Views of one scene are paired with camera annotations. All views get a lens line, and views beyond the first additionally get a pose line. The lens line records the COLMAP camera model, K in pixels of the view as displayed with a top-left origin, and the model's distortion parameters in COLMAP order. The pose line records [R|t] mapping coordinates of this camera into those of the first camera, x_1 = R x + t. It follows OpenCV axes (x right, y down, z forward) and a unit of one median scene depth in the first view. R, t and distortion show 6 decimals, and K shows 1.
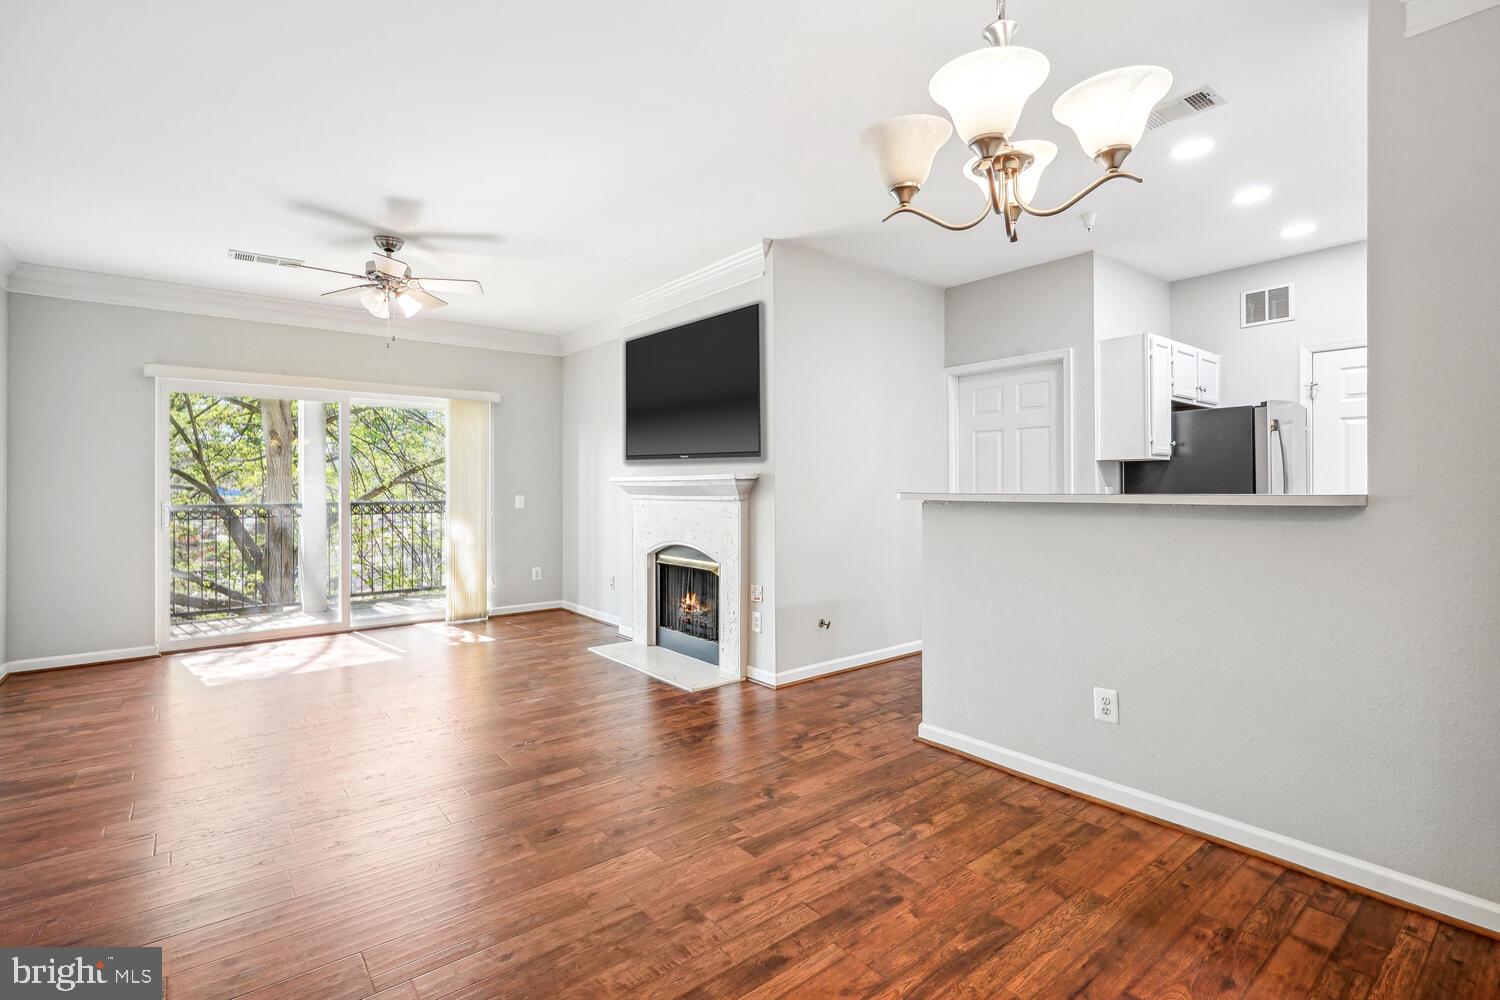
lens RADIAL K [[686.3, 0, 749.2], [0, 686.3, 494.4], [0, 0, 1]] dist [-0.003426, -0.000340]
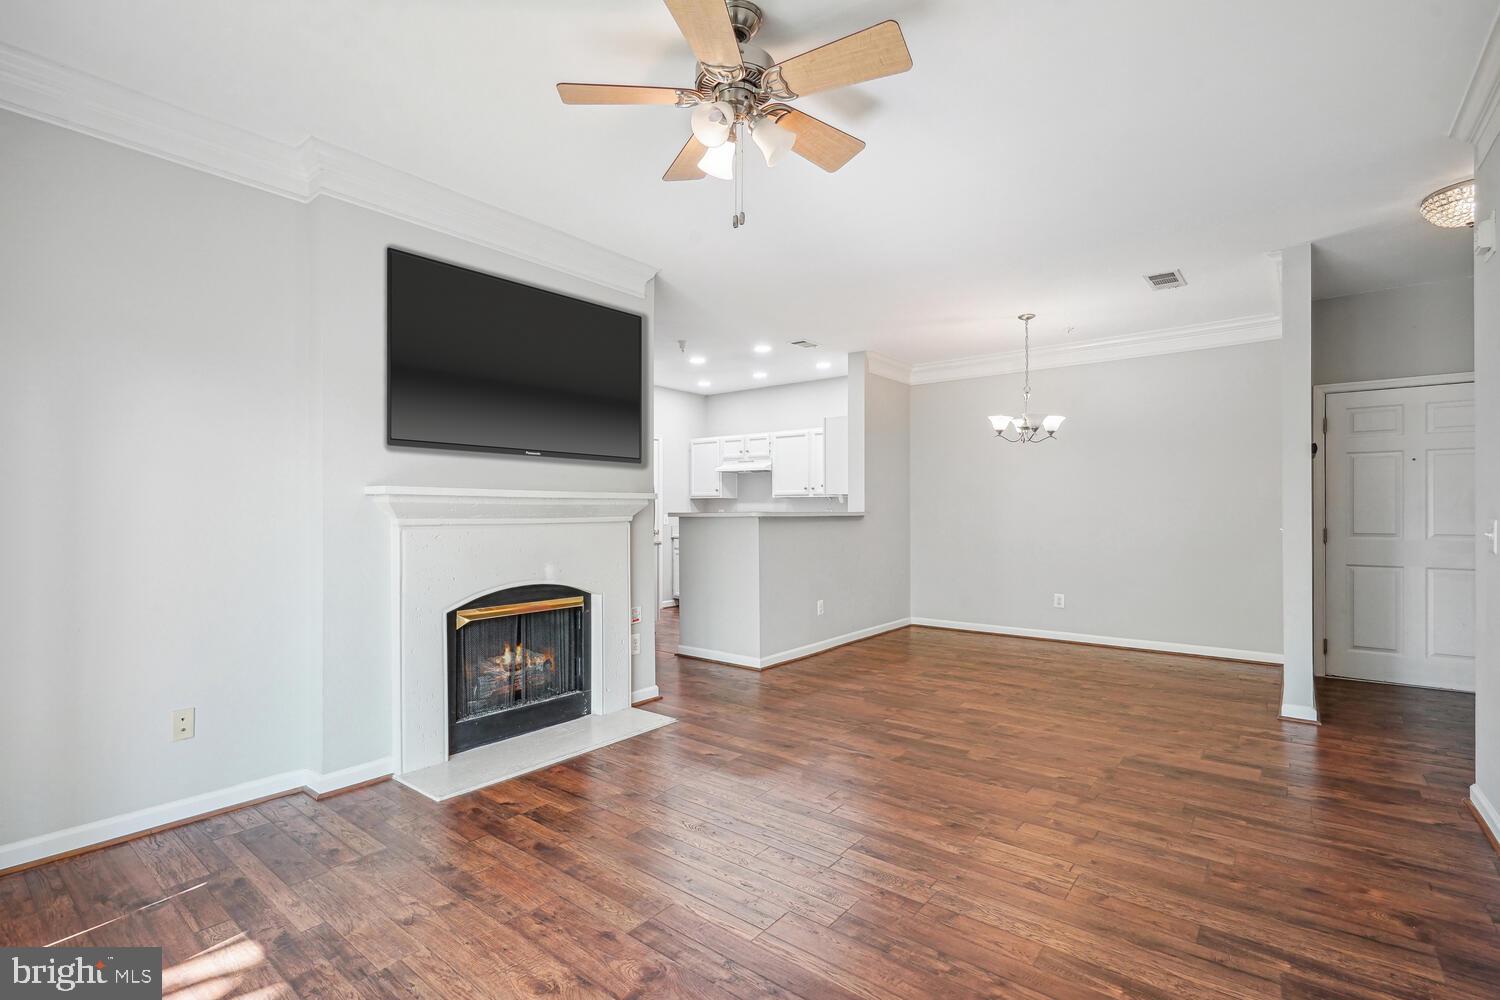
lens RADIAL K [[686.3, 0, 747.6], [0, 686.3, 508.4], [0, 0, 1]] dist [-0.003426, -0.000340]
pose [[-0.227008, 0.004099, 0.973884, -1.342386], [-0.005725, 0.999968, -0.005543, 0.000344], [-0.973876, -0.006834, -0.226977, 1.461134]]
